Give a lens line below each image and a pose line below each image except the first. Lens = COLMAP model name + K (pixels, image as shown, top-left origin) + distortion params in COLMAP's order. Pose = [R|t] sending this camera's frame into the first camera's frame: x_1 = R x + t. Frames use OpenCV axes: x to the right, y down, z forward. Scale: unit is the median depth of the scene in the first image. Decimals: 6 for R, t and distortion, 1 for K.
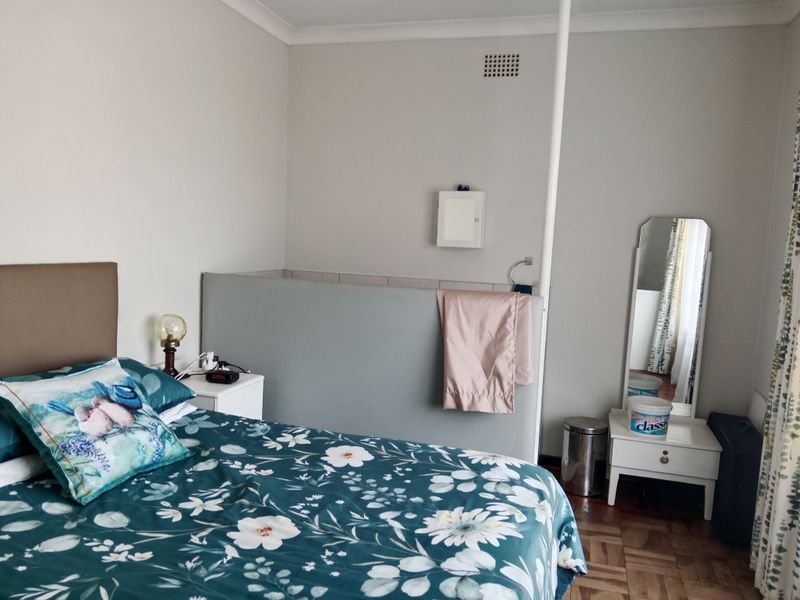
lens RADIAL K [[626.9, 0, 403.0], [0, 626.9, 301.0], [0, 0, 1]] dist [0.032145, -0.053384]
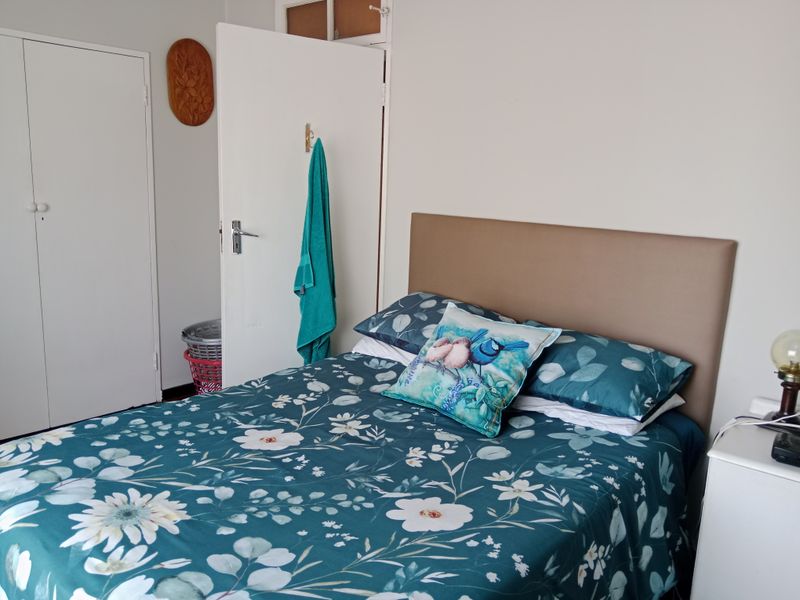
lens RADIAL K [[626.9, 0, 404.6], [0, 626.9, 299.2], [0, 0, 1]] dist [0.032145, -0.053384]
pose [[-0.400905, 0.121052, -0.908087, 0.589585], [-0.146819, 0.969930, 0.194114, -0.120618], [0.904278, 0.211146, -0.371077, 1.366681]]
